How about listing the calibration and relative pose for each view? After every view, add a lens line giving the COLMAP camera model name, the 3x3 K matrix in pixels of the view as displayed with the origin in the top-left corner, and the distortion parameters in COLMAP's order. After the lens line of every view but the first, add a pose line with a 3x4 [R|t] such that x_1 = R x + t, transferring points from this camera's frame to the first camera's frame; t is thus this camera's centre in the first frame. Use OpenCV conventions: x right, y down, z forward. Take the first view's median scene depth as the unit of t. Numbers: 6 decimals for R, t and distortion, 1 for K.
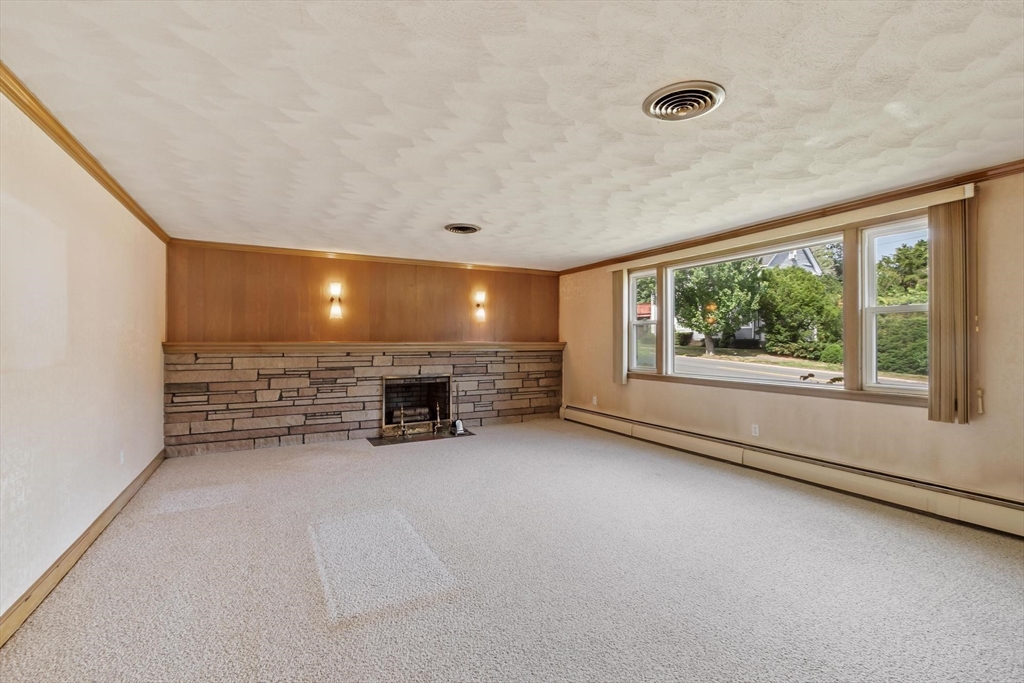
lens RADIAL K [[451.0, 0, 508.1], [0, 451.0, 339.2], [0, 0, 1]] dist [0.001754, 0.000405]
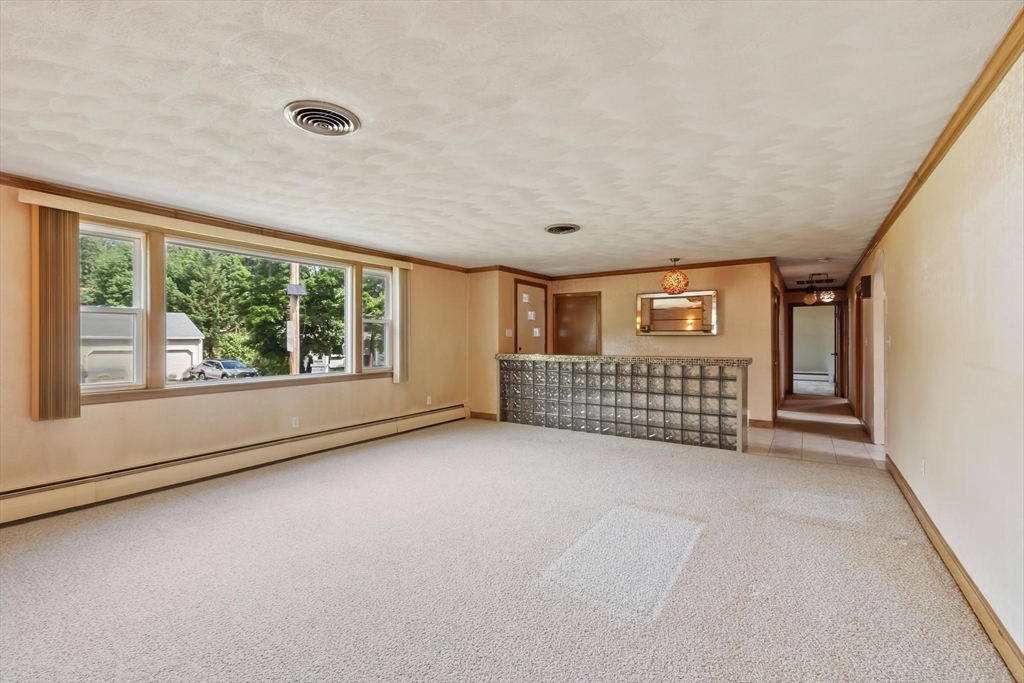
lens RADIAL K [[451.0, 0, 508.1], [0, 451.0, 339.2], [0, 0, 1]] dist [0.001754, 0.000405]
pose [[-0.474636, 0.001681, 0.880180, -1.082816], [-0.001659, 0.999995, -0.002805, 0.007223], [-0.880180, -0.002792, -0.474631, 1.764842]]
